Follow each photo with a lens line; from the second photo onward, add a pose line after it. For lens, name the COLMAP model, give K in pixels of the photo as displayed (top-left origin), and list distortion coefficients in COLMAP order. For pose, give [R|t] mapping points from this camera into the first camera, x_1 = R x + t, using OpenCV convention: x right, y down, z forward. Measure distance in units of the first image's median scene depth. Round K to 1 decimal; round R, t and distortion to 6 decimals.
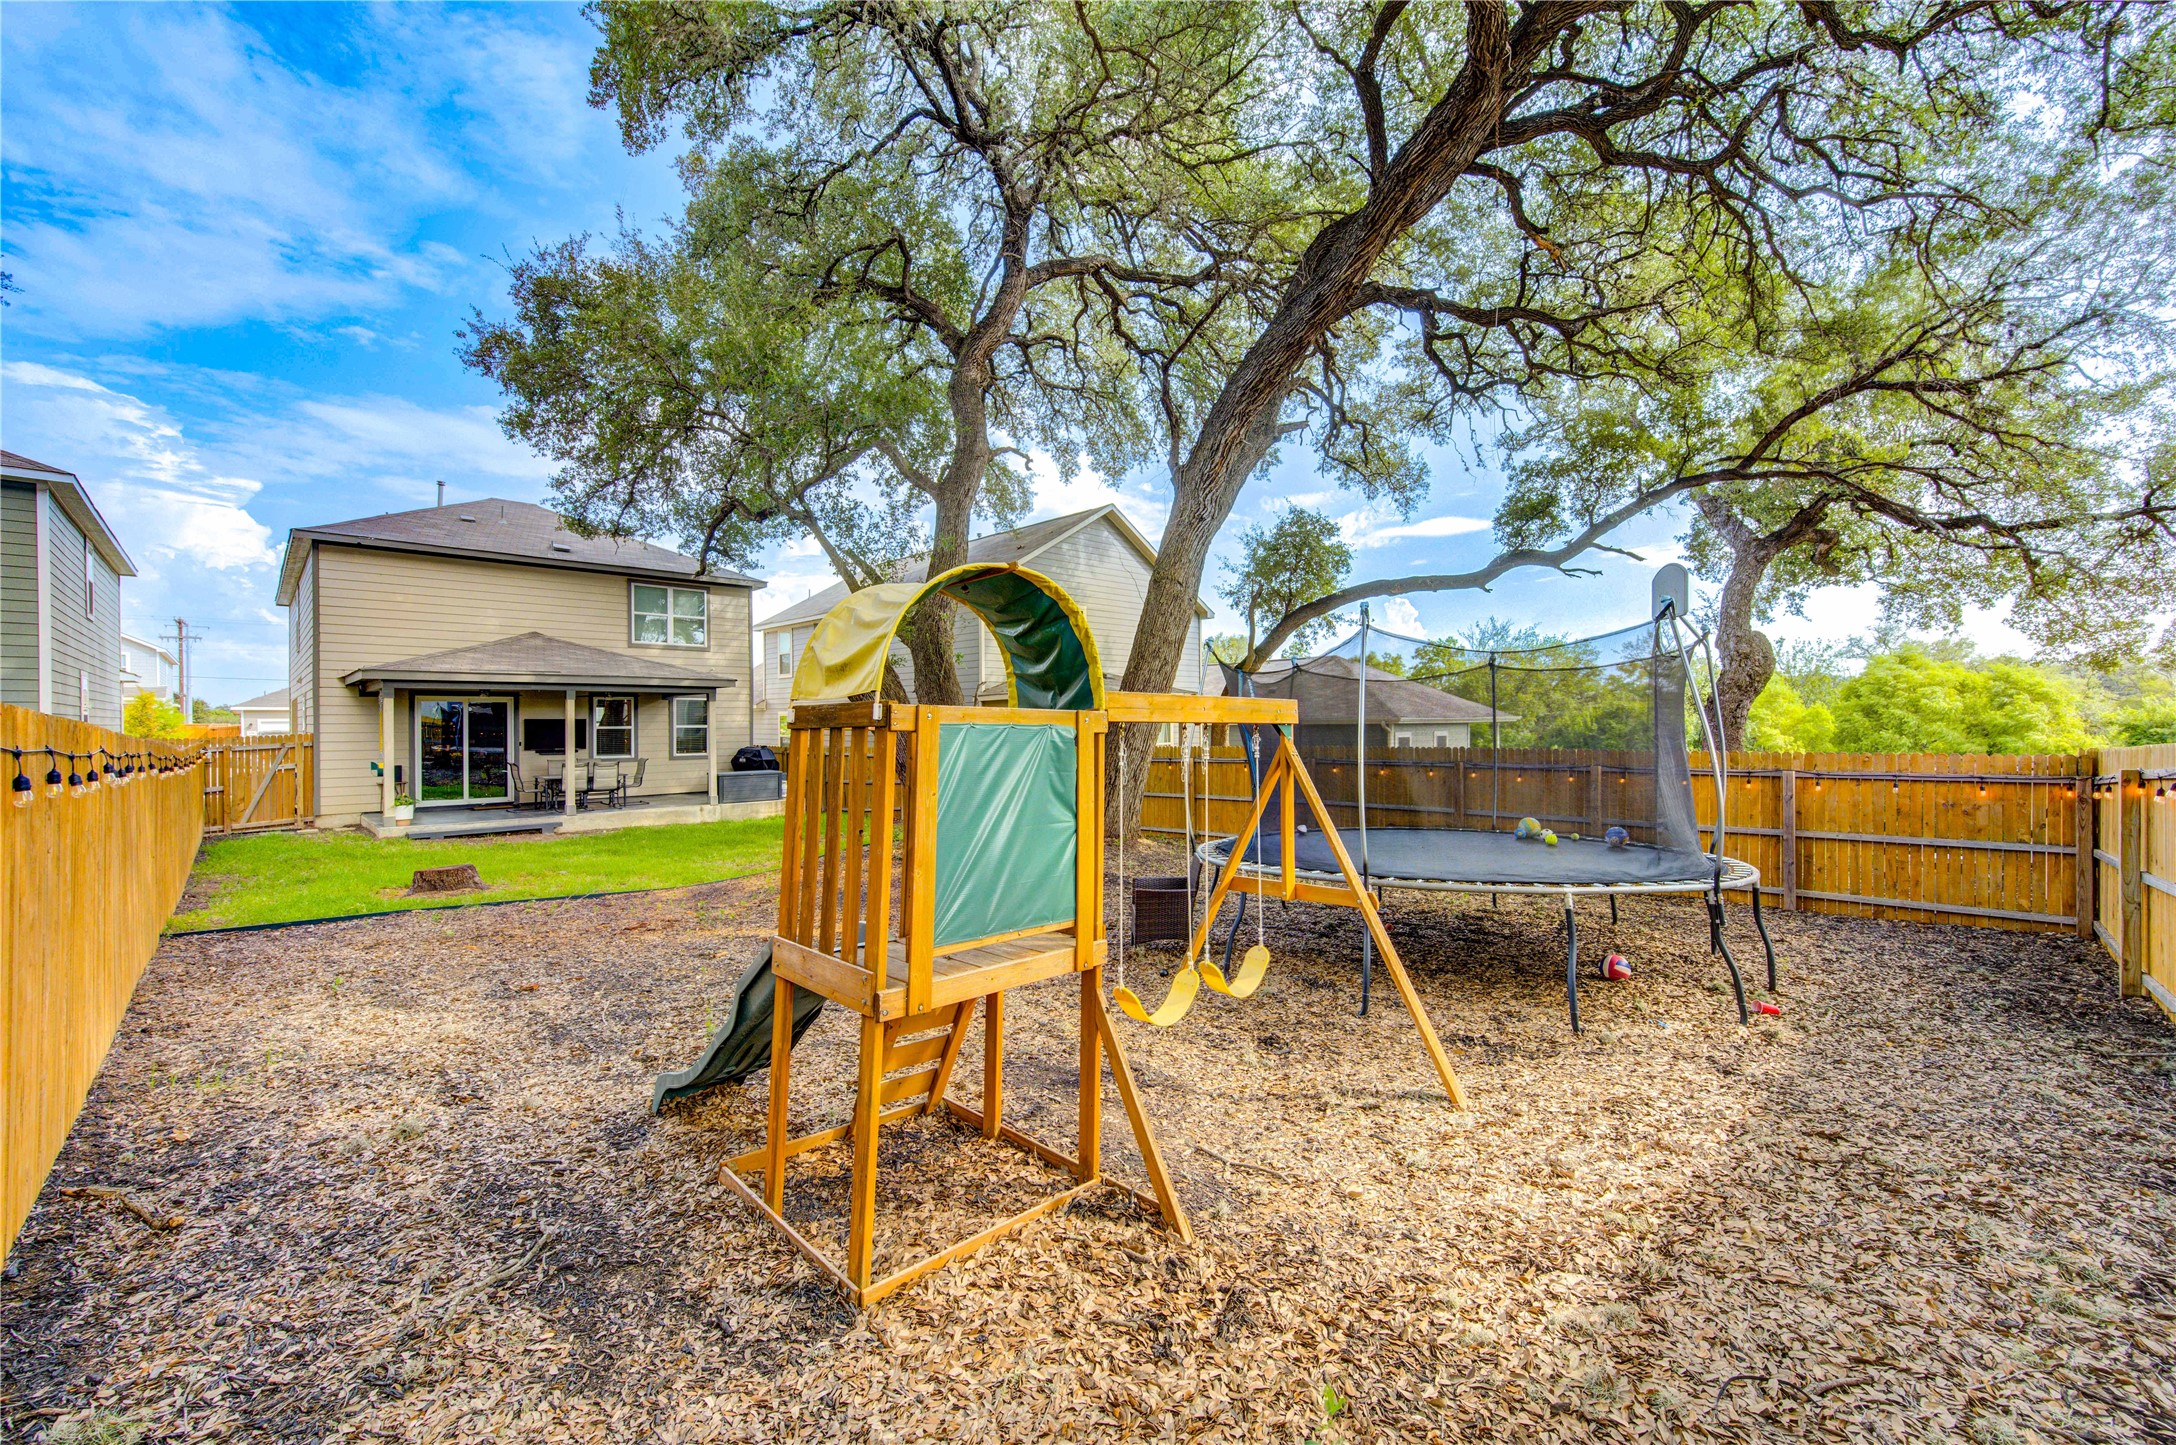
lens RADIAL K [[852.8, 0, 1094.5], [0, 852.8, 721.0], [0, 0, 1]] dist [0.001480, -0.000292]
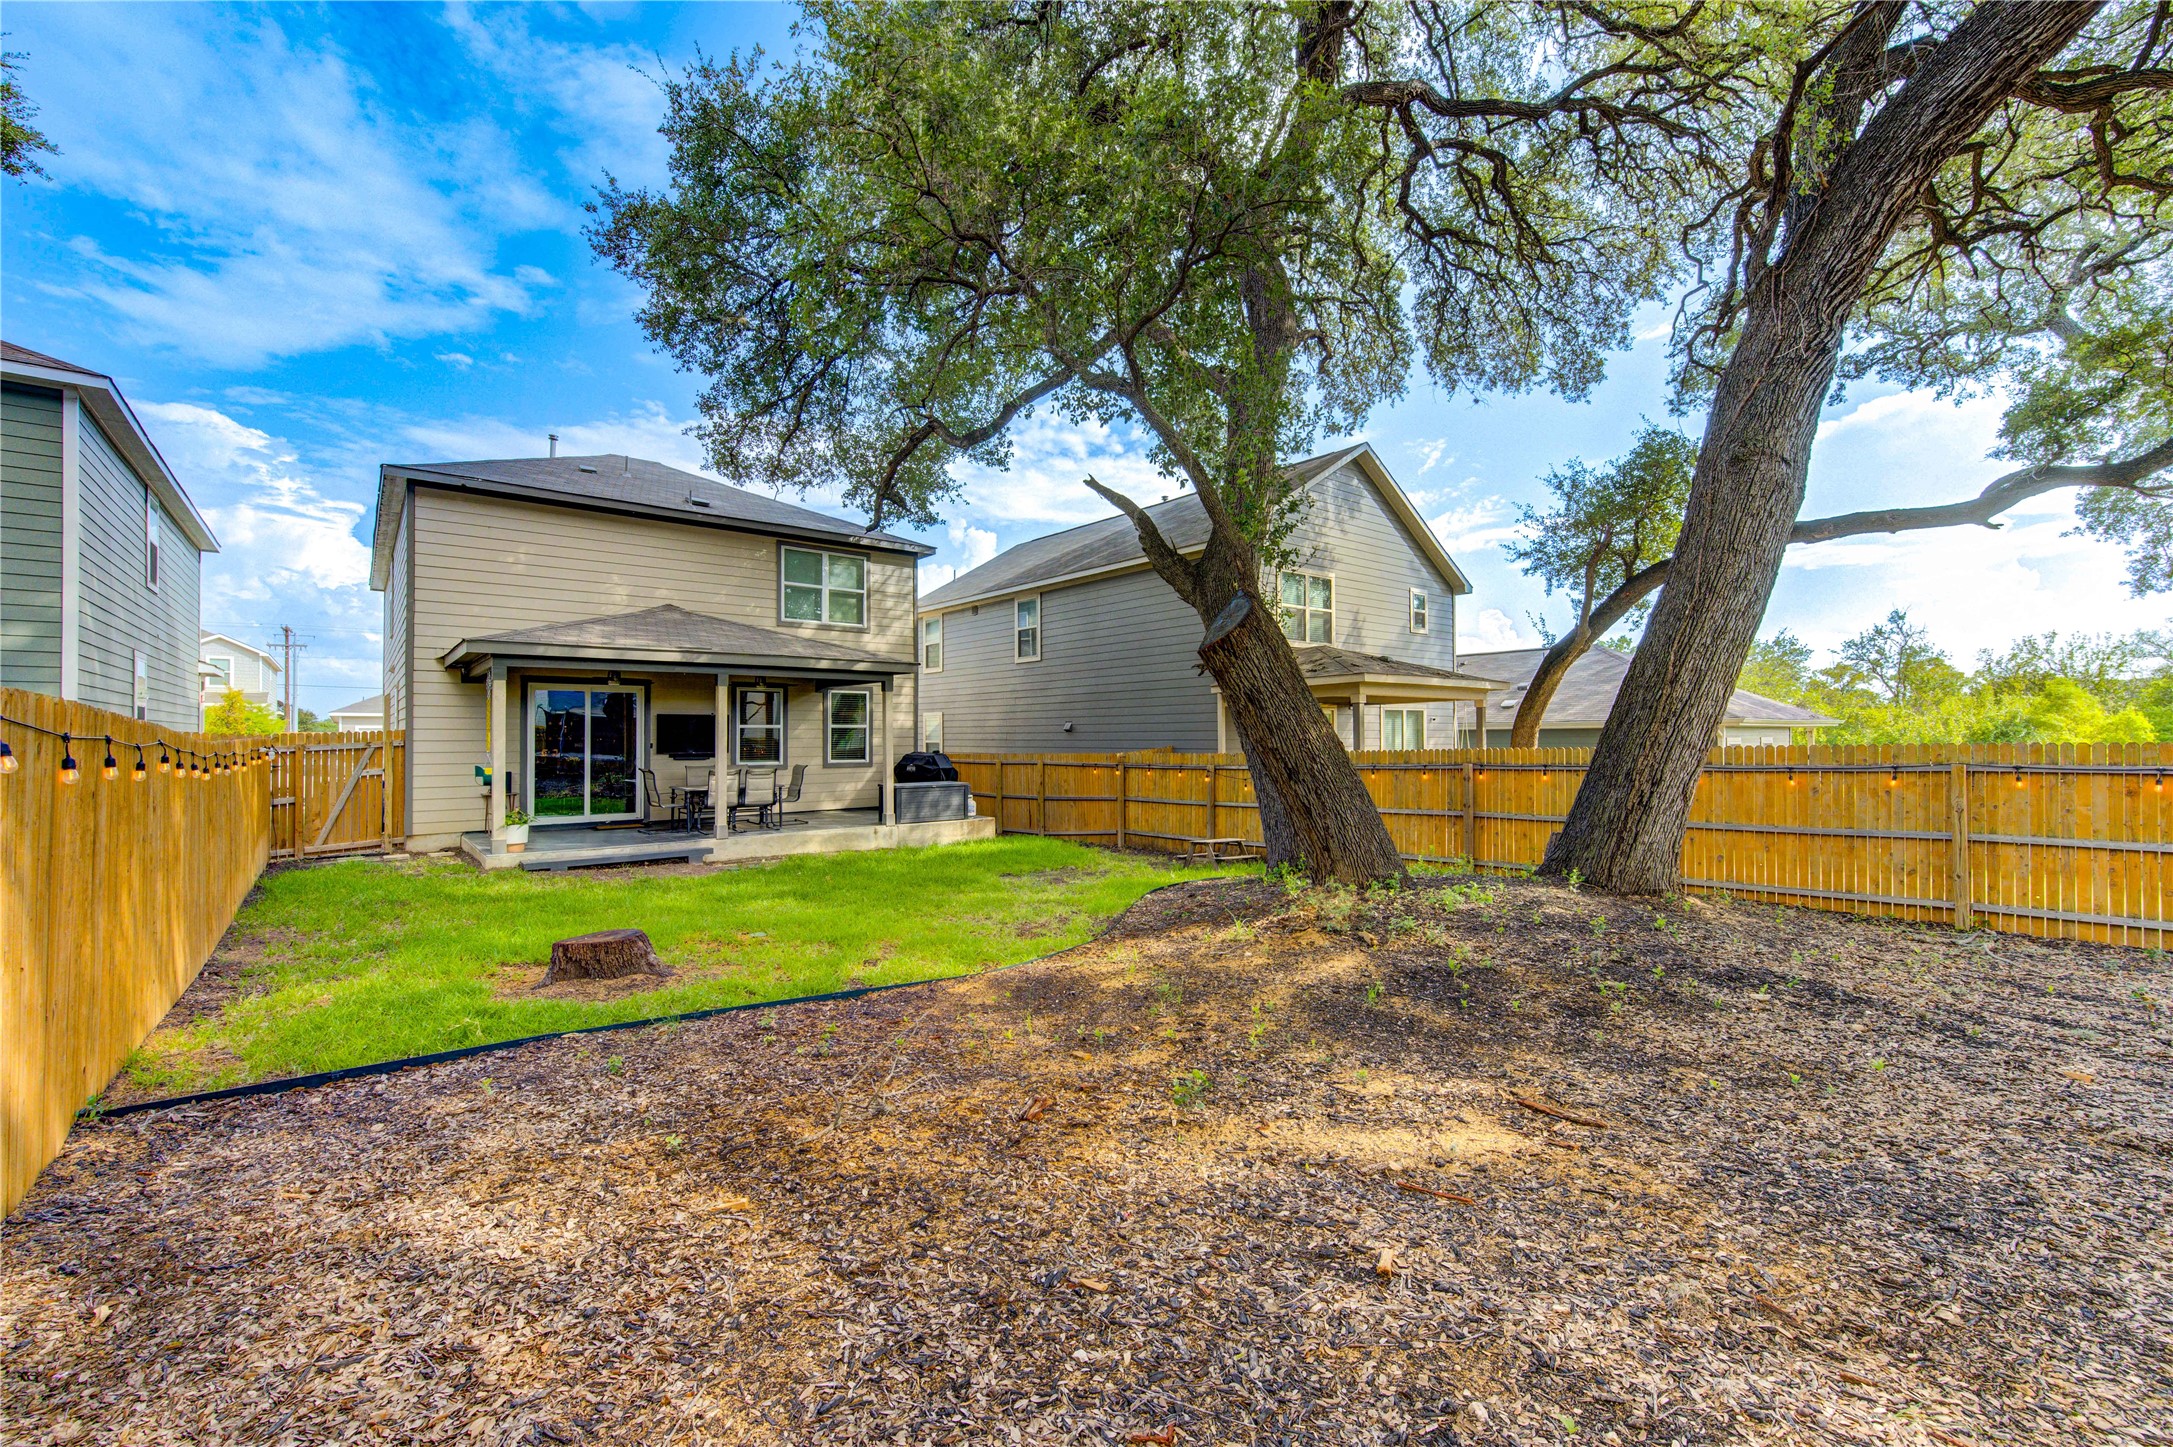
lens RADIAL K [[874.6, 0, 1086.5], [0, 874.6, 723.5], [0, 0, 1]] dist [0.009433, -0.004206]
pose [[0.996265, 0.000696, -0.086348, -0.209414], [-0.001907, 0.999901, -0.013938, 0.017270], [0.086330, 0.014051, 0.996167, 0.235653]]
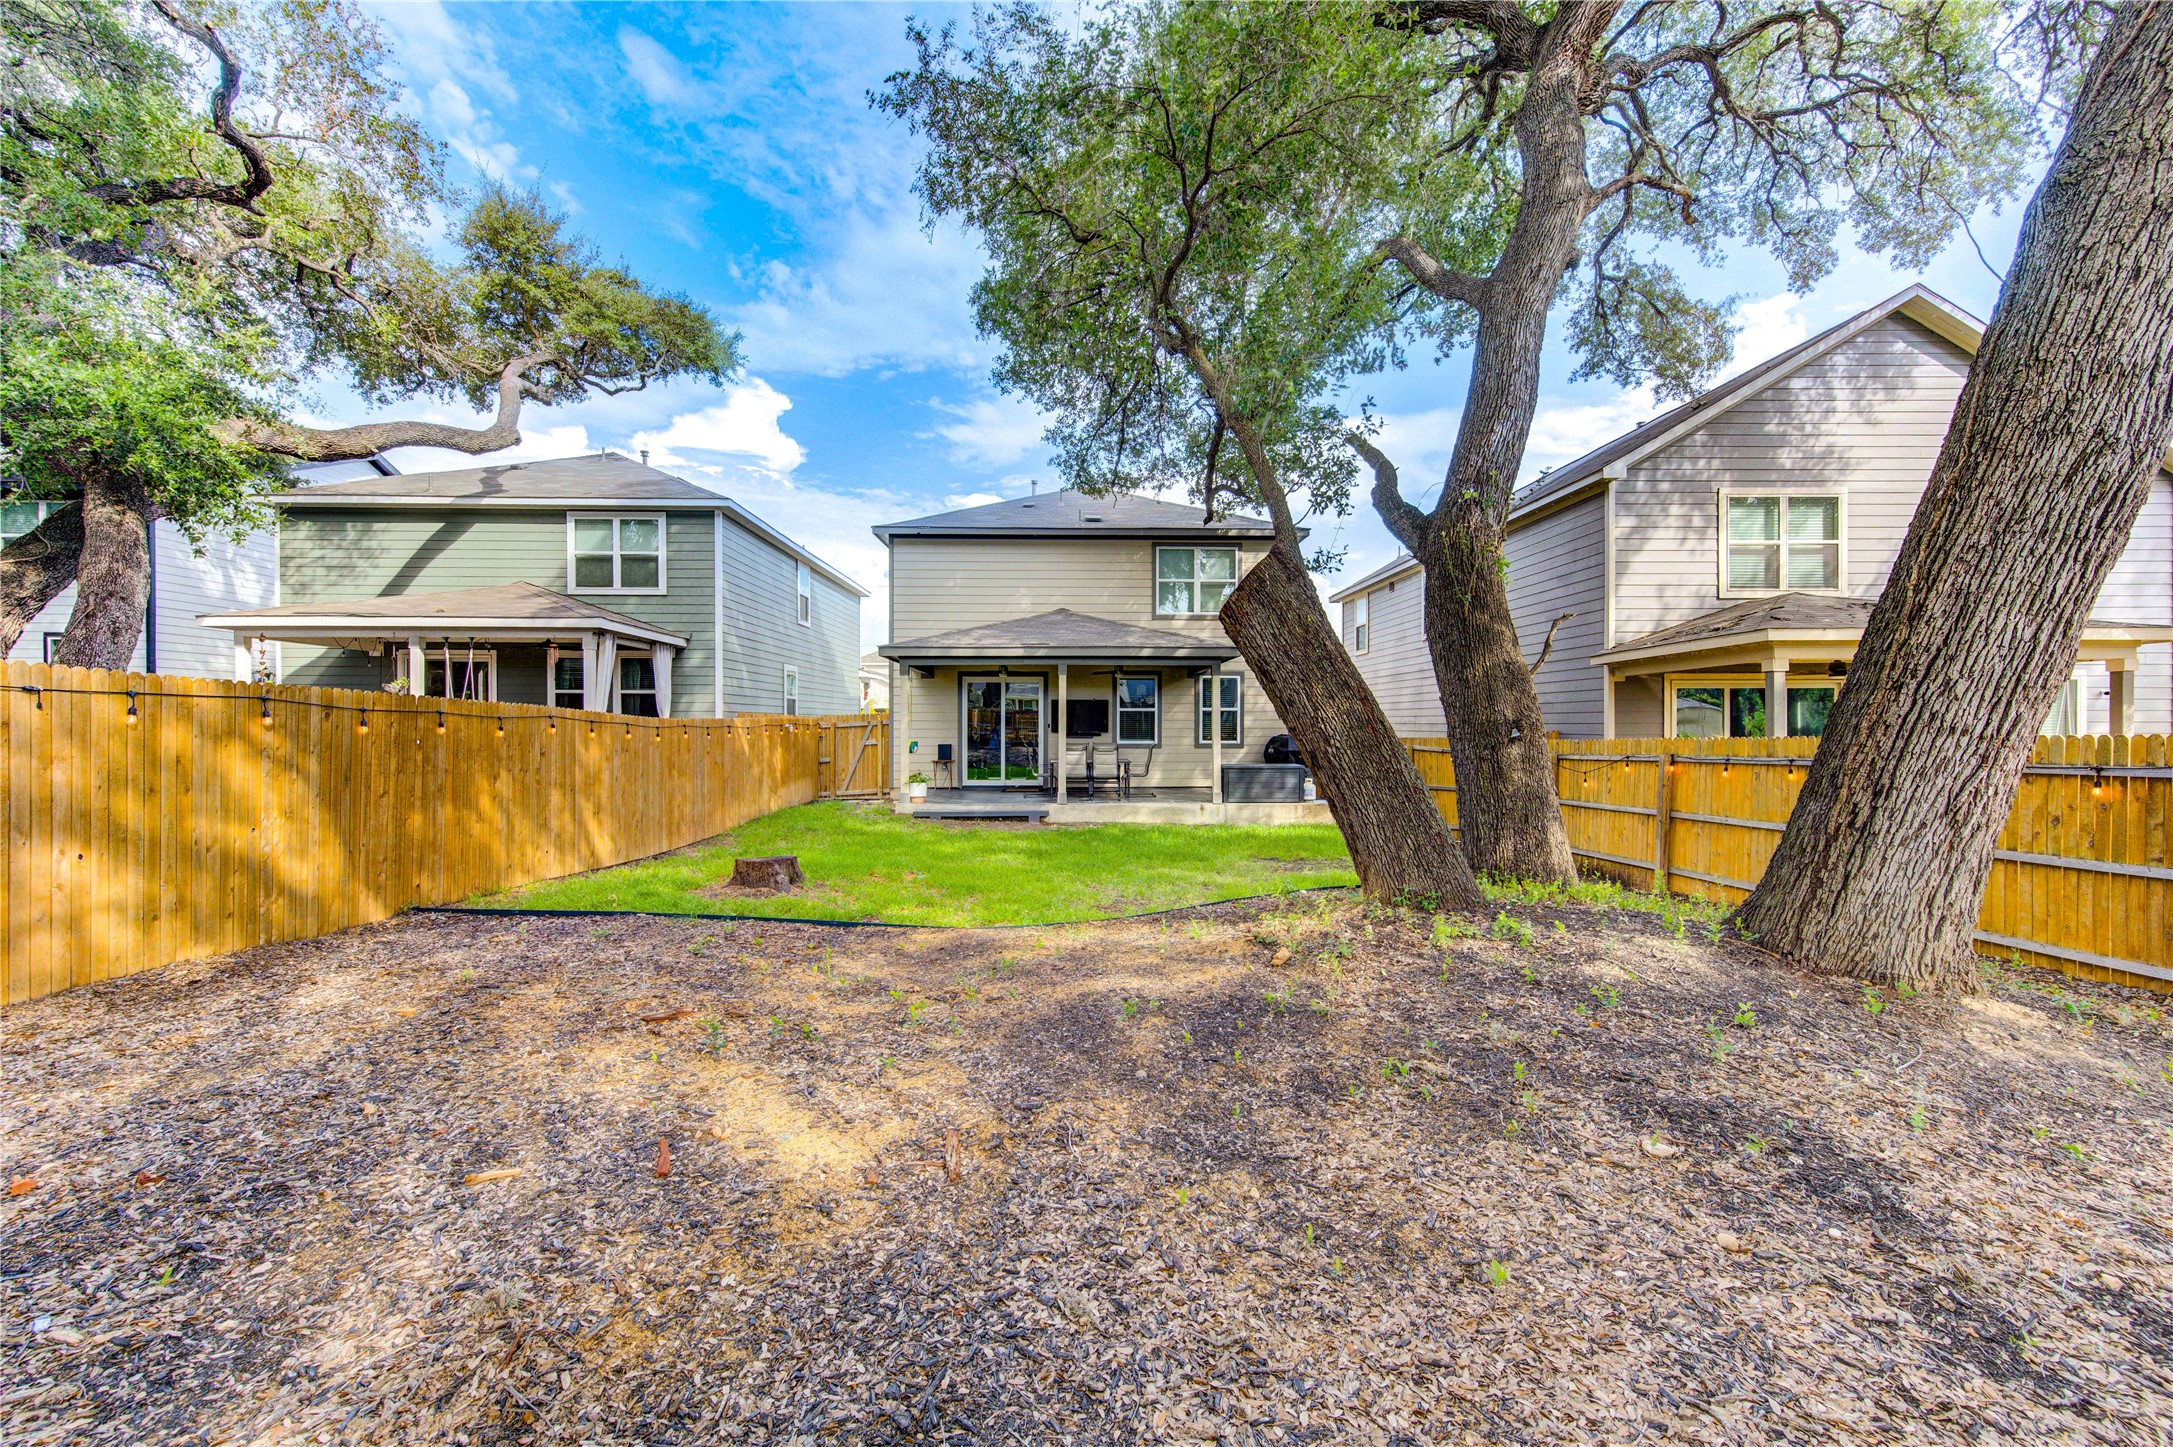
lens RADIAL K [[851.6, 0, 1093.0], [0, 851.6, 722.0], [0, 0, 1]] dist [0.001480, -0.000292]
pose [[0.730921, 0.005809, -0.682438, 0.015867], [-0.004419, 0.999983, 0.003779, 0.019603], [0.682448, 0.000253, 0.730934, 0.346296]]
